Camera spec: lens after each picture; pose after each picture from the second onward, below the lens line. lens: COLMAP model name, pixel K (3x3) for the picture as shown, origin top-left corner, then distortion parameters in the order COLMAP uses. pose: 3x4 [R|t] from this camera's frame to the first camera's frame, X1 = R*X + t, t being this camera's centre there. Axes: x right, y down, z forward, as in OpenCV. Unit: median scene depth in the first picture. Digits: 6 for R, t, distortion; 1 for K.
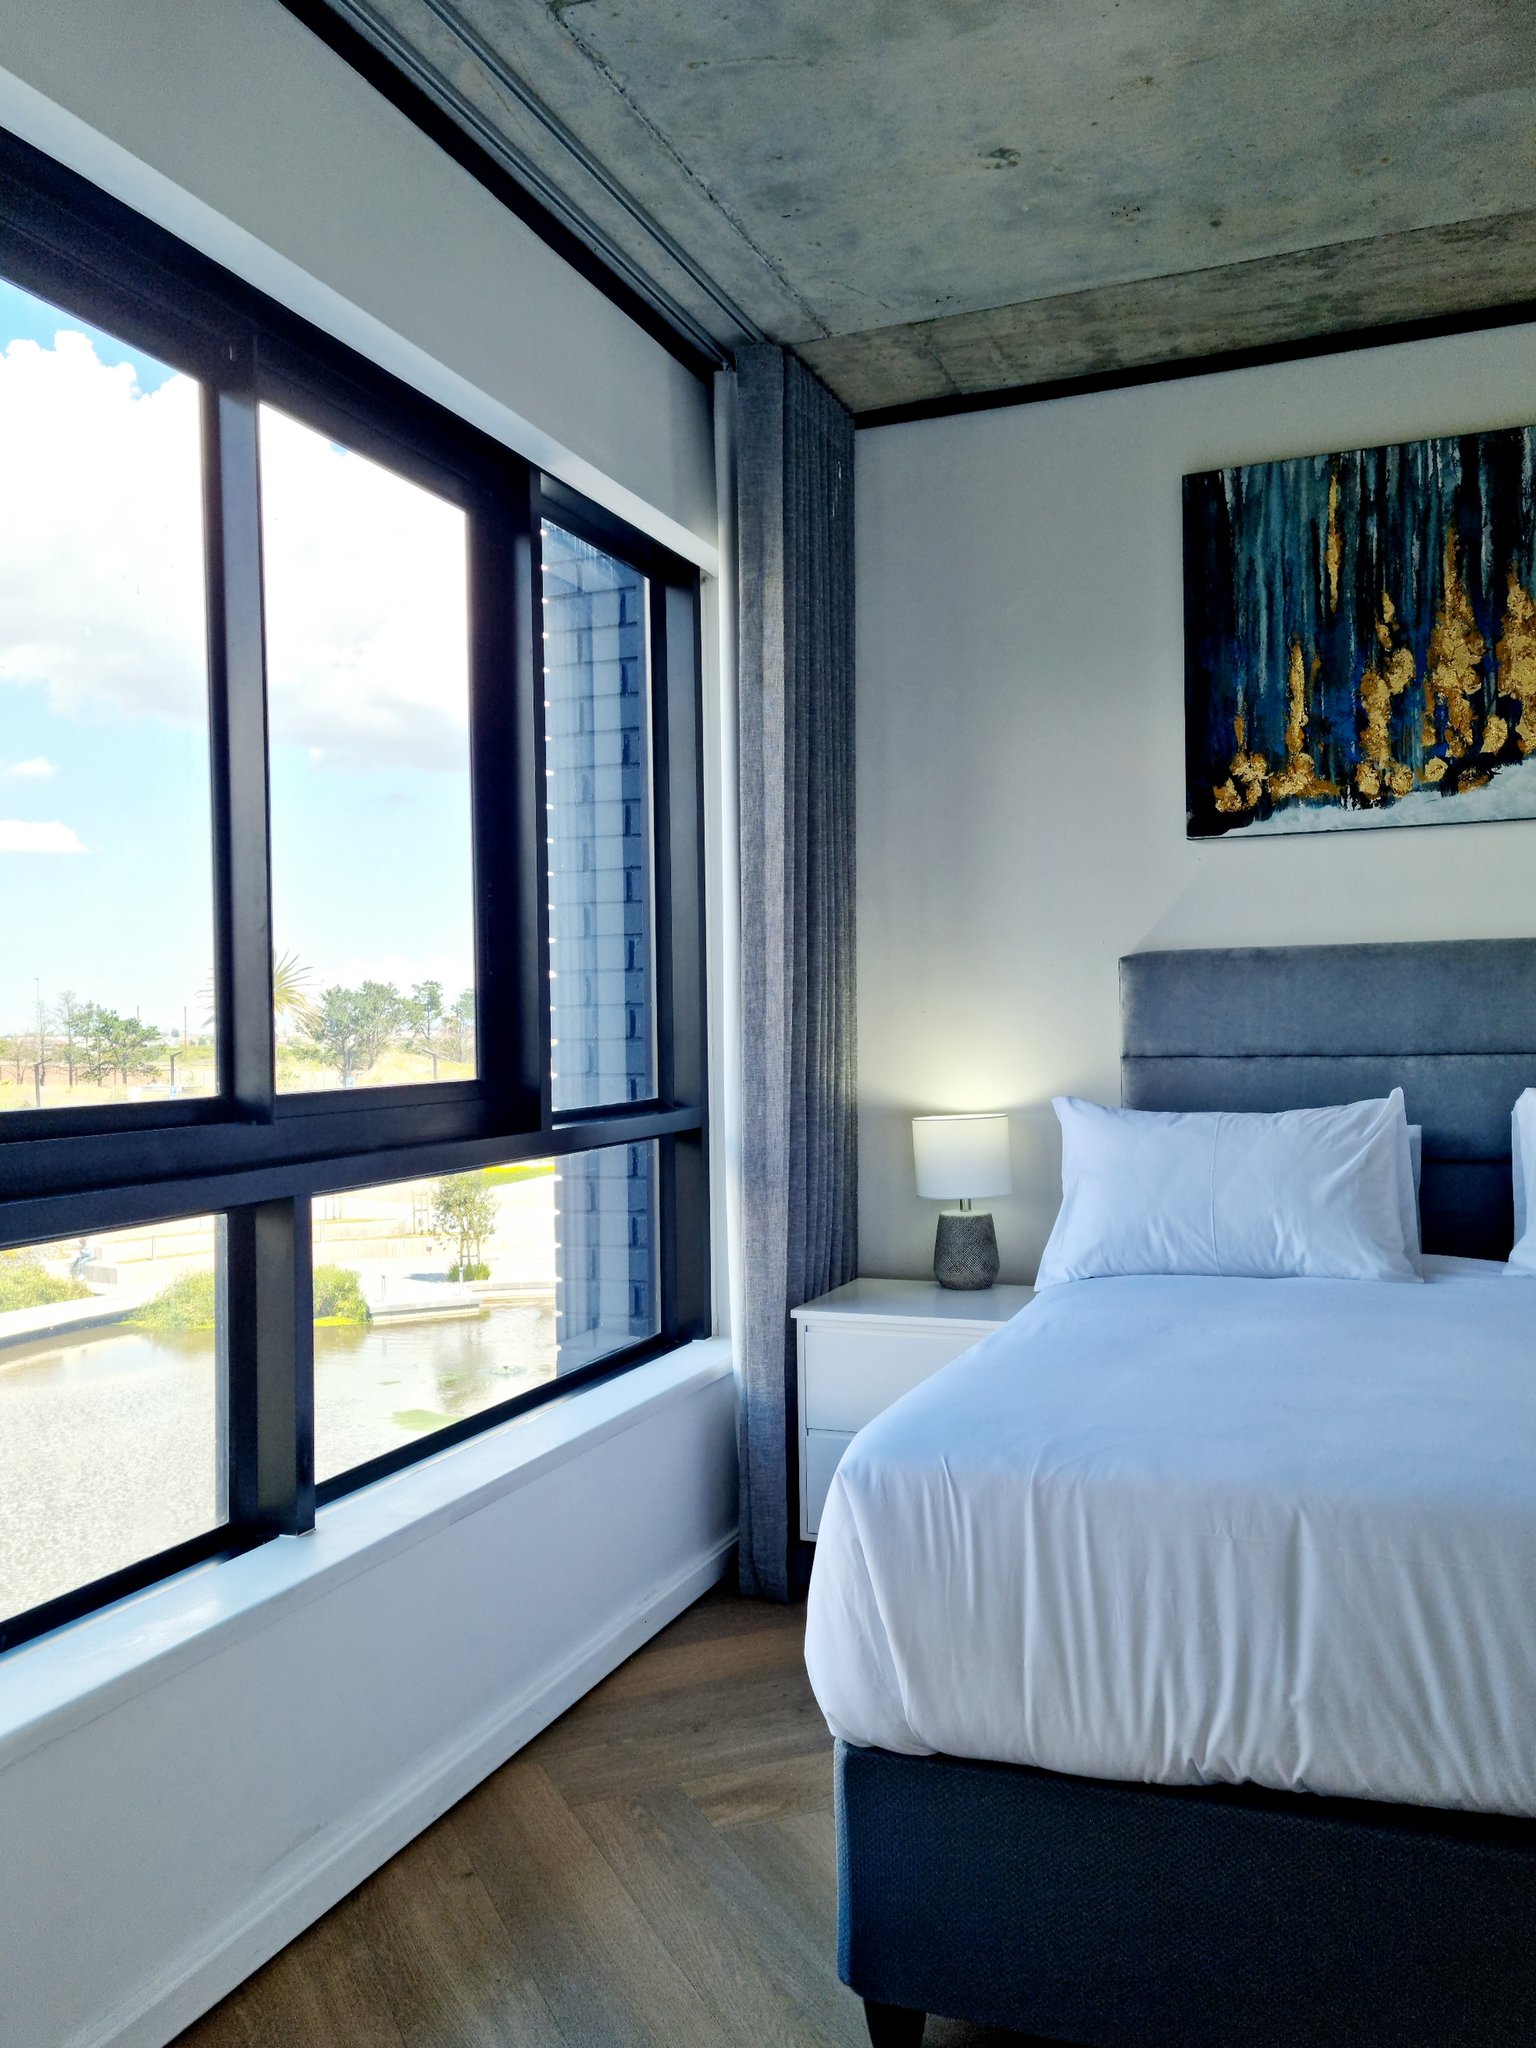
lens RADIAL K [[1633.1, 0, 742.7], [0, 1633.1, 1025.4], [0, 0, 1]] dist [0.063228, -0.006637]
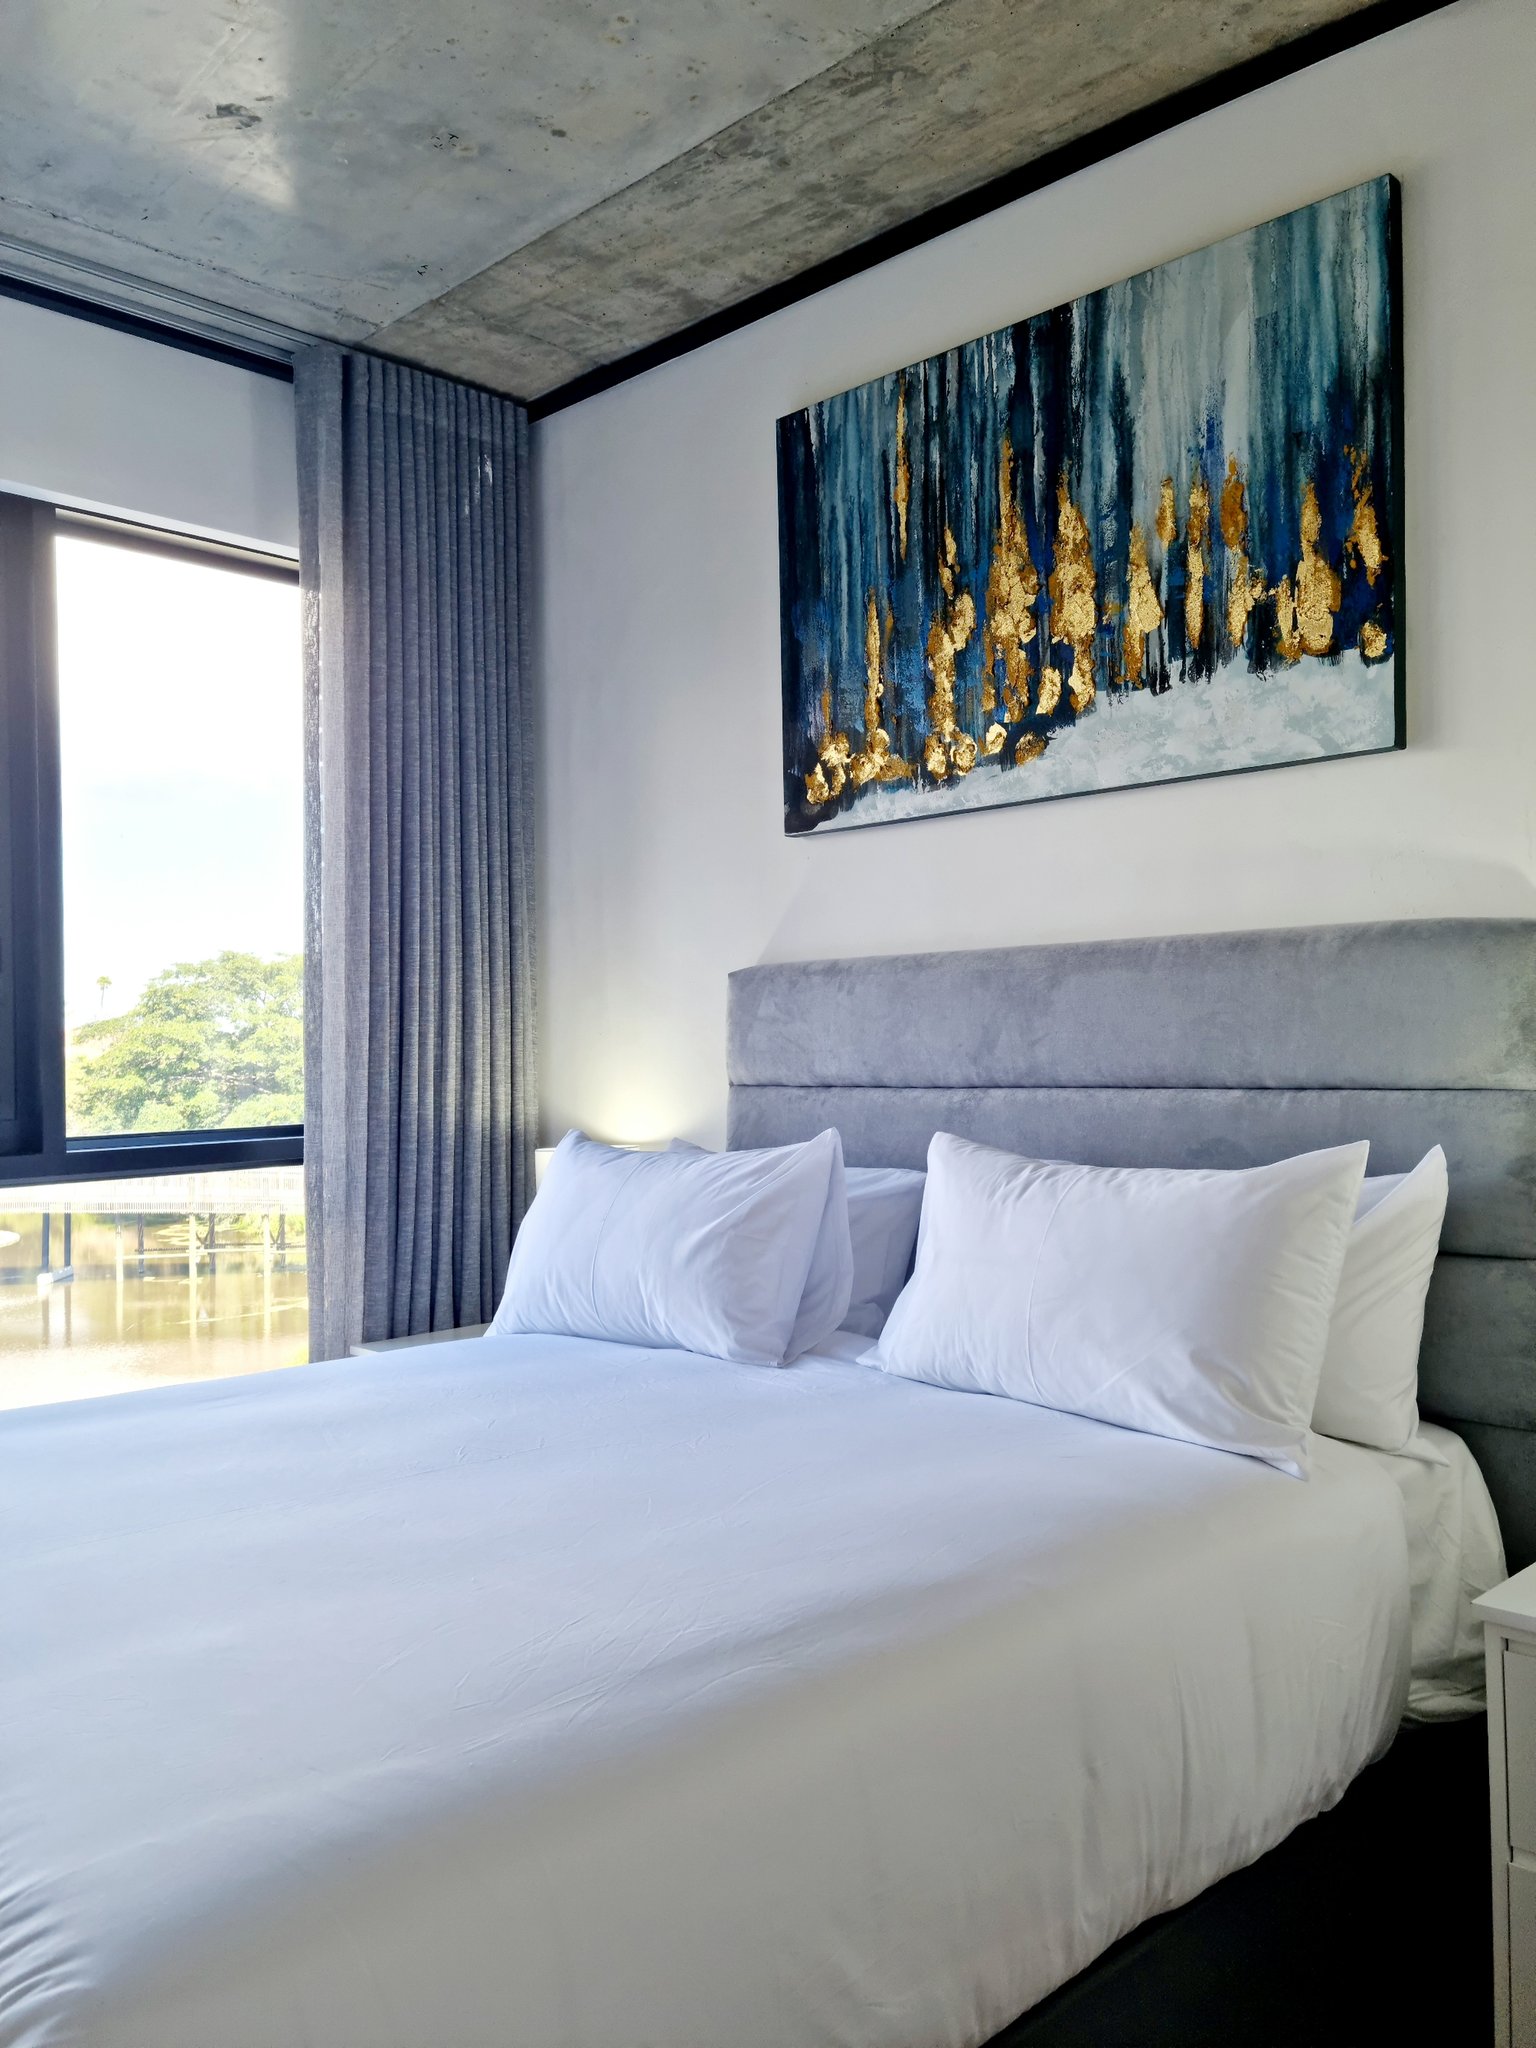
lens RADIAL K [[1633.1, 0, 742.7], [0, 1633.1, 1025.4], [0, 0, 1]] dist [0.063228, -0.006637]
pose [[0.918307, -0.004274, -0.395847, 0.619220], [0.000003, 0.999942, -0.010789, -0.004400], [0.395870, 0.009906, 0.918253, 0.207567]]
